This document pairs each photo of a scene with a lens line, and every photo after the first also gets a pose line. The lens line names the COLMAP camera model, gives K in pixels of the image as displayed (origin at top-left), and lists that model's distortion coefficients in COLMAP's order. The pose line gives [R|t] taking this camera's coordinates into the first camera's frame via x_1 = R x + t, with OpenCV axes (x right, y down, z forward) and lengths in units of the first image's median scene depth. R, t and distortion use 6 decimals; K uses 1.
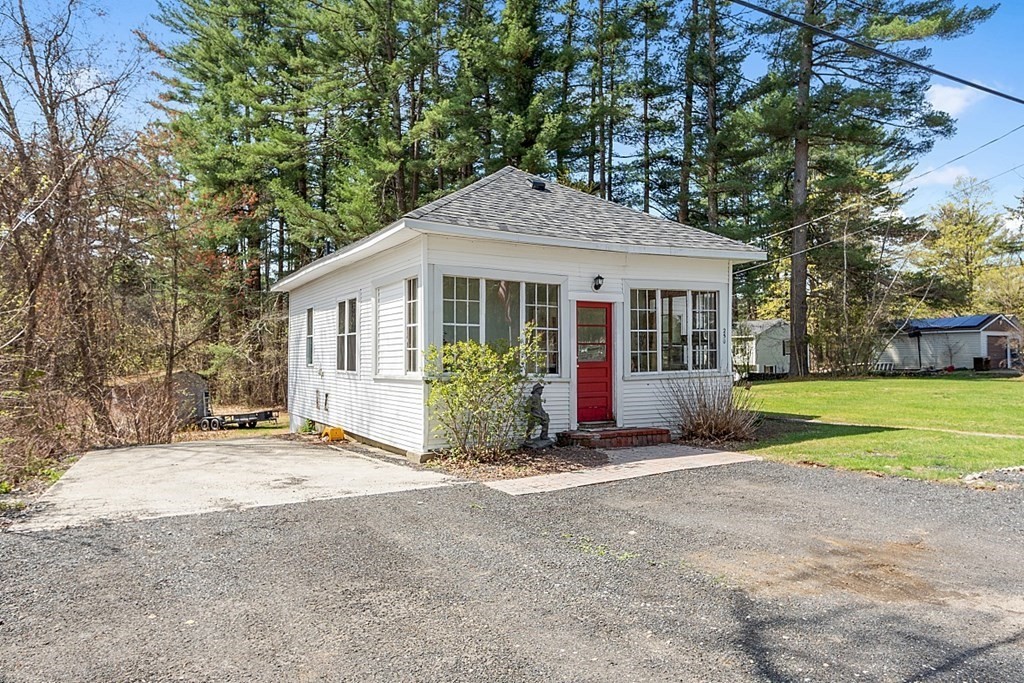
lens RADIAL K [[735.2, 0, 512.0], [0, 735.2, 341.5], [0, 0, 1]] dist [0.001062, -0.001425]
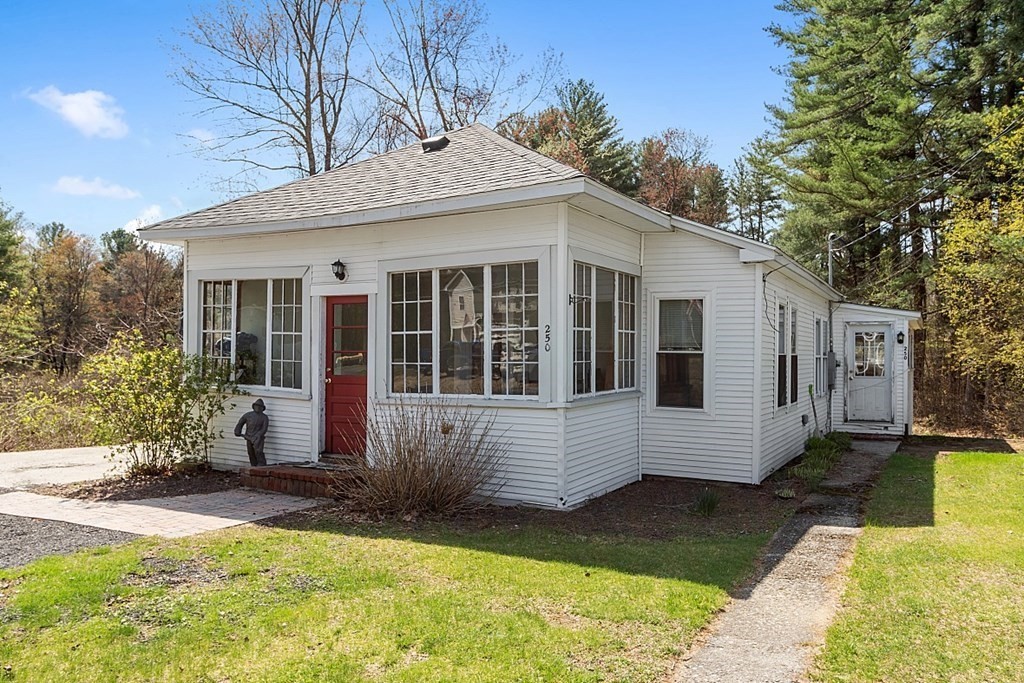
lens RADIAL K [[735.2, 0, 512.0], [0, 735.2, 341.5], [0, 0, 1]] dist [0.001062, -0.001425]
pose [[0.525041, 0.001018, -0.851076, 0.834949], [0.011595, 0.999898, 0.008349, -0.011640], [0.850998, -0.014252, 0.524975, 0.743168]]
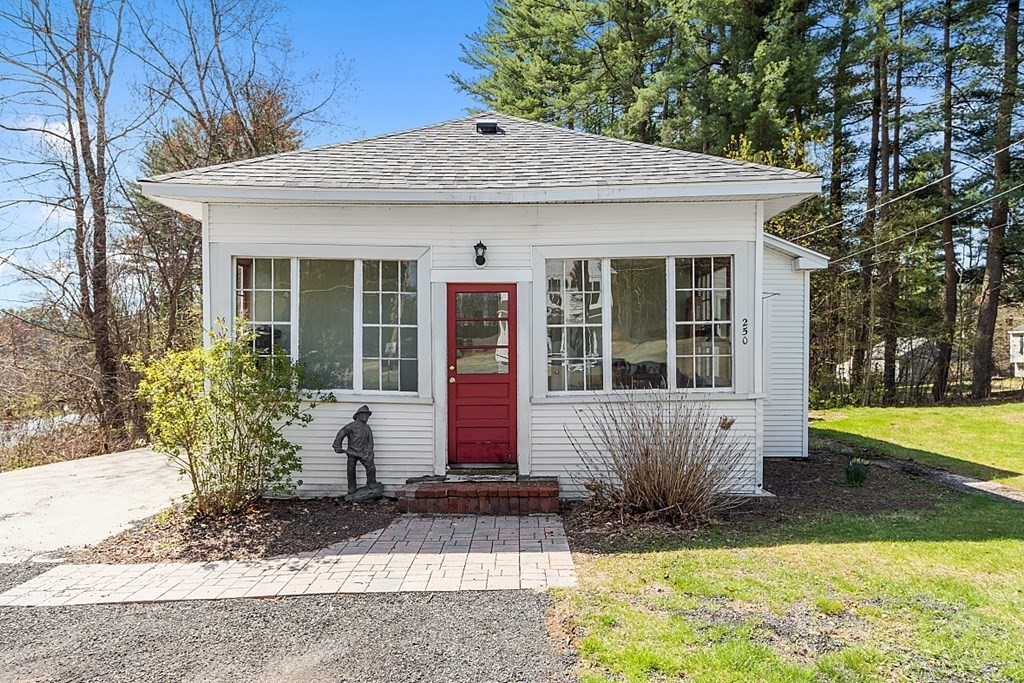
lens RADIAL K [[668.5, 0, 494.3], [0, 668.5, 352.4], [0, 0, 1]] dist [-0.001478, -0.001344]
pose [[0.864740, 0.002881, -0.502211, 0.420896], [0.009439, 0.999714, 0.021988, -0.005088], [0.502131, -0.023754, 0.864465, 0.481286]]
